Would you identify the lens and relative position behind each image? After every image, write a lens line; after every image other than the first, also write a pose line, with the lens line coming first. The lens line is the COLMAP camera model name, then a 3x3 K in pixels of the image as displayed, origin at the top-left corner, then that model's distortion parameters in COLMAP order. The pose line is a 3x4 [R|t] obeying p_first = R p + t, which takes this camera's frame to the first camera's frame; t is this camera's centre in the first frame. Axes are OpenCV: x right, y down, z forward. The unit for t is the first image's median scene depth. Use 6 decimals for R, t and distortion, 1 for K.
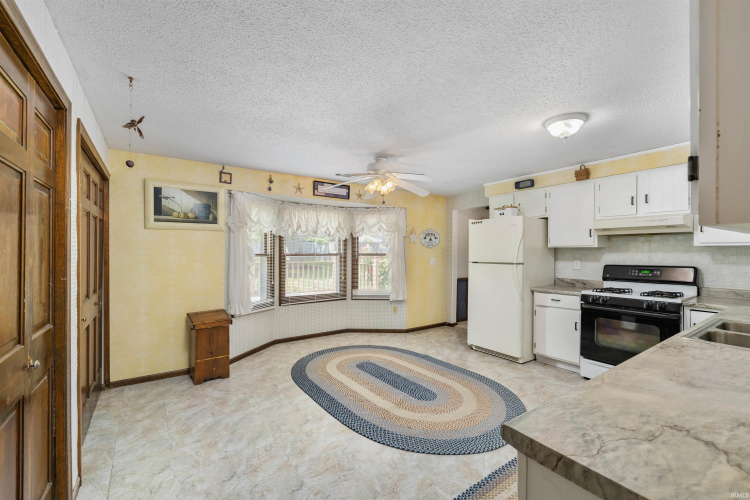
lens RADIAL K [[318.3, 0, 363.6], [0, 318.3, 252.0], [0, 0, 1]] dist [-0.001041, -0.000345]
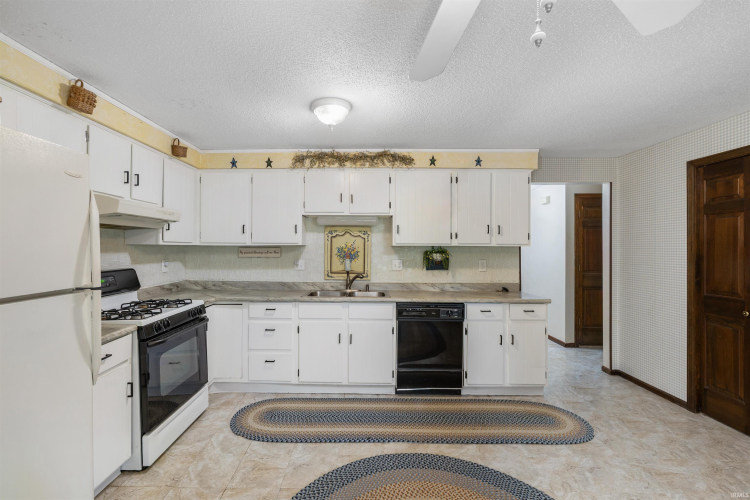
lens RADIAL K [[327.5, 0, 360.3], [0, 327.5, 247.8], [0, 0, 1]] dist [-0.004118, 0.001416]
pose [[-0.826470, -0.001656, 0.562979, 0.027393], [-0.000998, 0.999998, 0.001476, -0.009079], [-0.562981, 0.000658, -0.826470, 1.051484]]
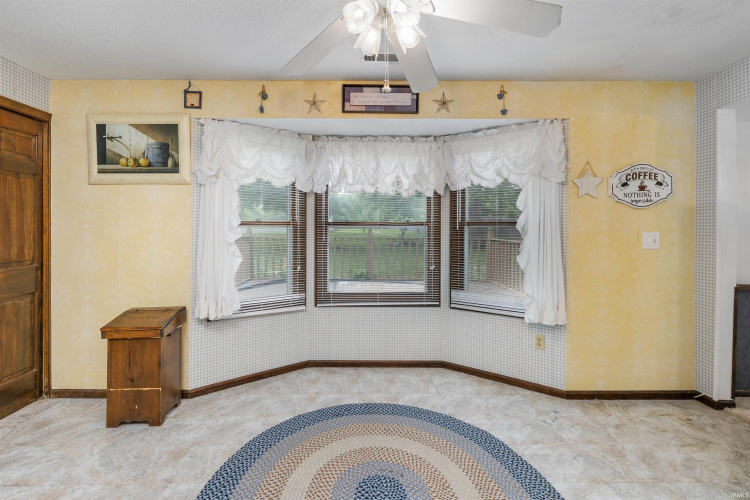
lens RADIAL K [[346.4, 0, 358.0], [0, 346.4, 228.3], [0, 0, 1]] dist [-0.000348, -0.000997]
pose [[0.832782, 0.000065, -0.553601, 0.209190], [-0.002074, 0.999993, -0.003004, 0.022788], [0.553597, 0.003650, 0.832776, 0.573748]]
